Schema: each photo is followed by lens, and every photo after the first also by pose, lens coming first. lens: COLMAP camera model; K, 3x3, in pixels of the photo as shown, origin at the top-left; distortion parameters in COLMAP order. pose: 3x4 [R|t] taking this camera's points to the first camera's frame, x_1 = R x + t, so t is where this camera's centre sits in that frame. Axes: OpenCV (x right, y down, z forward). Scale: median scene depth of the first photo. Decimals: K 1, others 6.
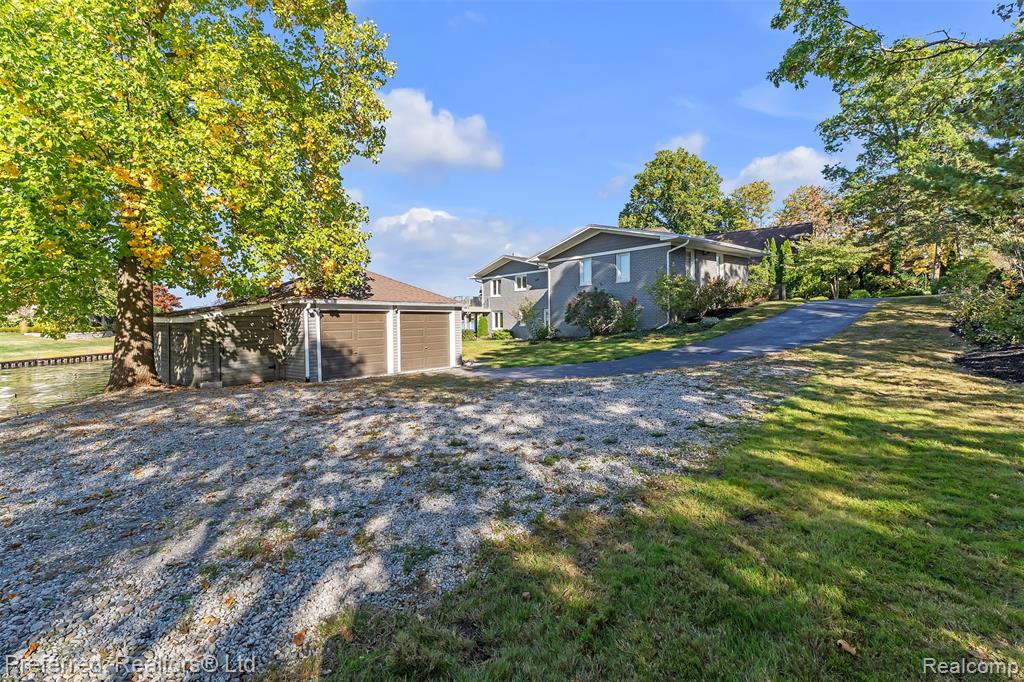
lens RADIAL K [[446.0, 0, 512.0], [0, 446.0, 341.0], [0, 0, 1]] dist [0.000016, 0.000003]
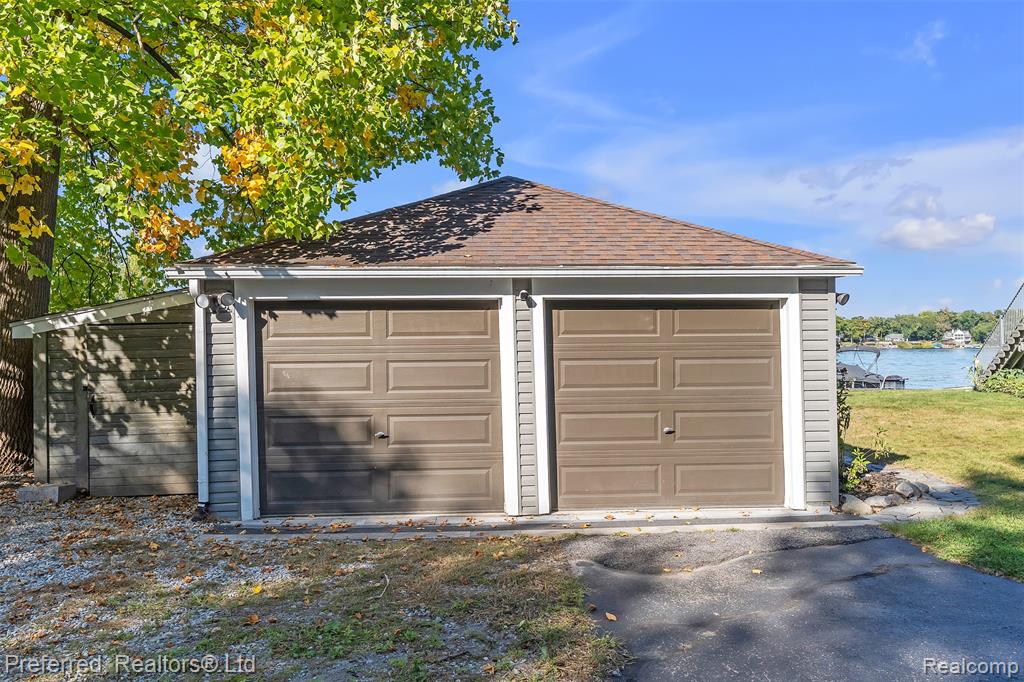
lens RADIAL K [[699.3, 0, 512.0], [0, 699.3, 341.0], [0, 0, 1]] dist [0.004362, 0.001521]
pose [[0.679354, -0.003441, -0.733802, 0.071739], [-0.032989, 0.998835, -0.035225, -0.026548], [0.733069, 0.048138, 0.678449, 0.767873]]
